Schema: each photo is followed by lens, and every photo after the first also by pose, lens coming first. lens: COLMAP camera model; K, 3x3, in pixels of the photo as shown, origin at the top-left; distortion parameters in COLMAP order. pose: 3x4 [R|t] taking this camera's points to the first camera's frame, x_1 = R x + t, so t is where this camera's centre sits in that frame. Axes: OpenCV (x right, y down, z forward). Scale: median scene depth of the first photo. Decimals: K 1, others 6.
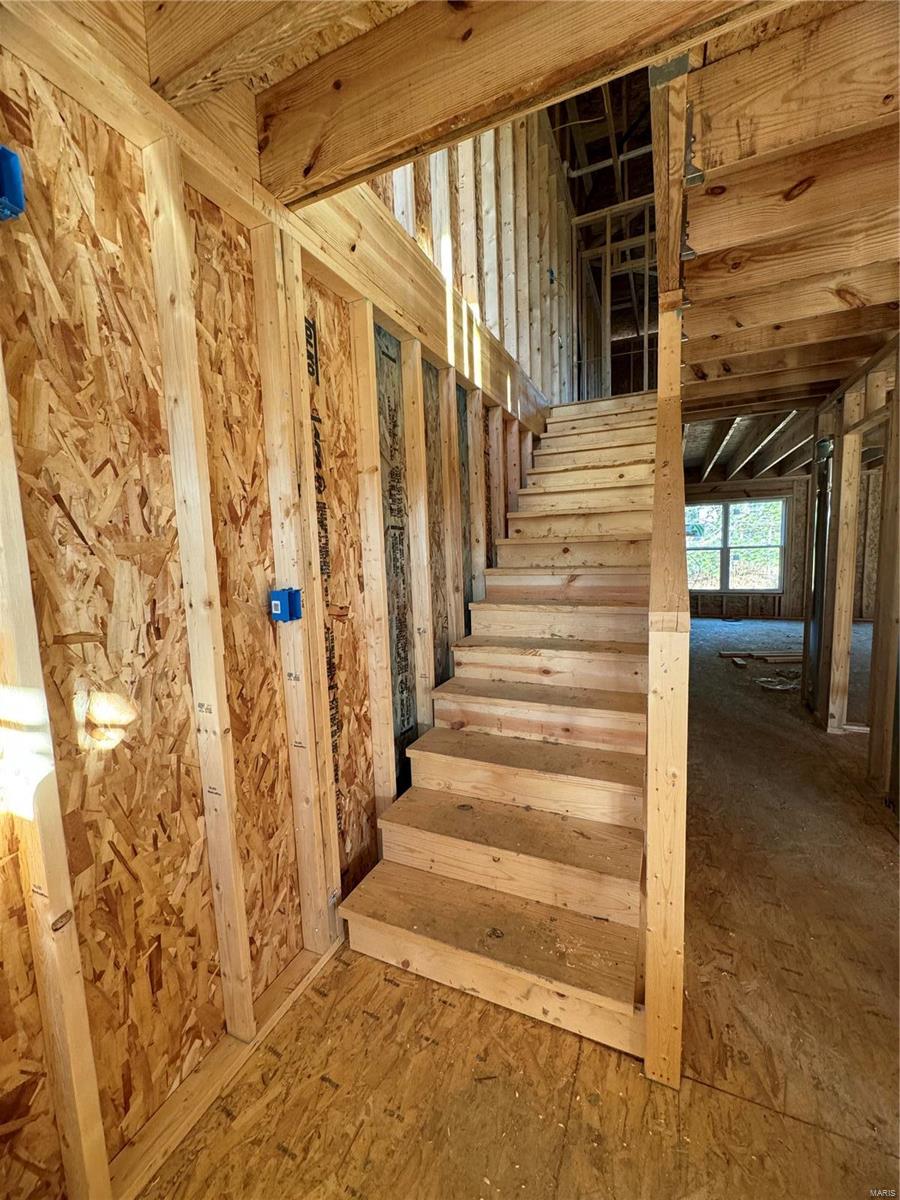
lens RADIAL K [[479.0, 0, 449.4], [0, 479.0, 598.6], [0, 0, 1]] dist [-0.005667, 0.000787]
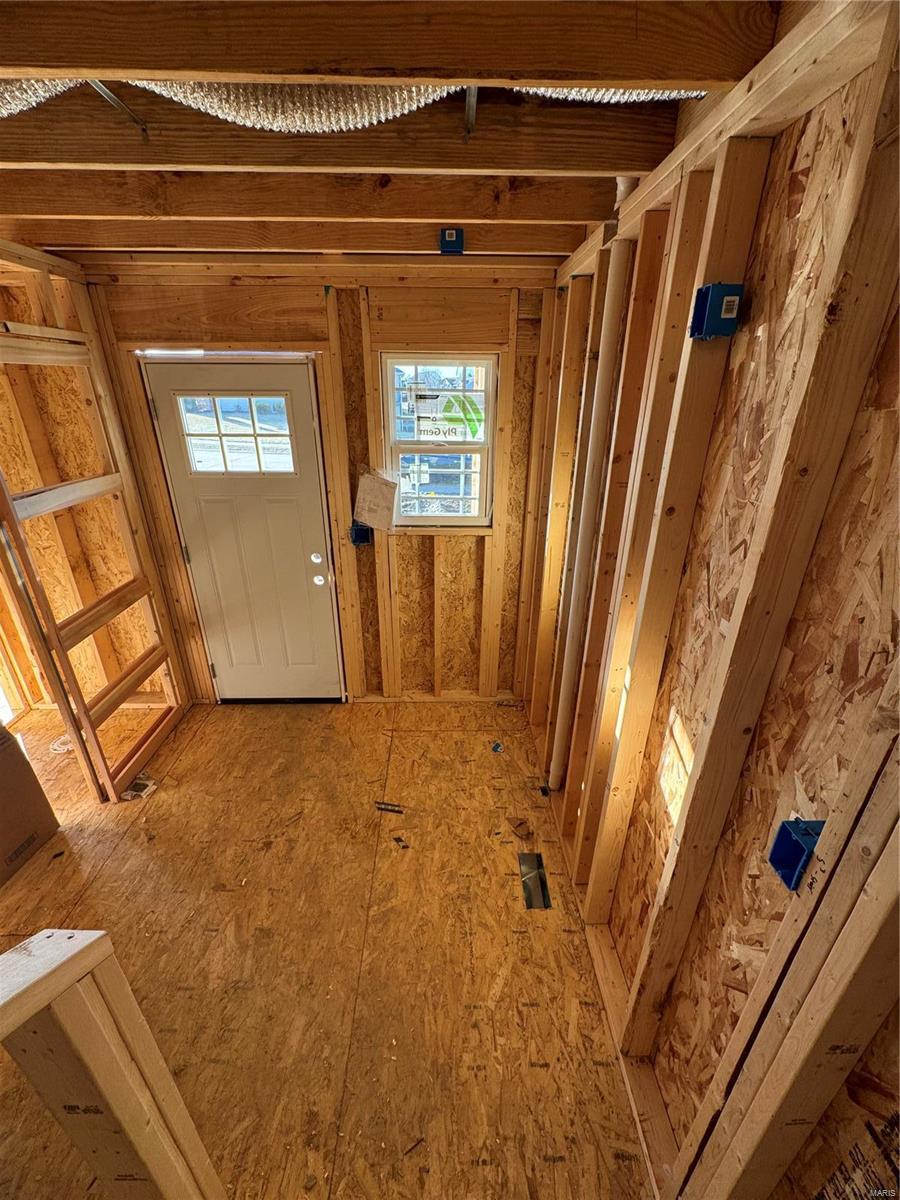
lens RADIAL K [[479.0, 0, 451.6], [0, 479.0, 603.2], [0, 0, 1]] dist [-0.005667, 0.000787]
pose [[-0.900693, 0.199757, -0.385810, 0.198352], [-0.025103, 0.862617, 0.505234, -0.644578], [0.433730, 0.464746, -0.771939, 1.527330]]
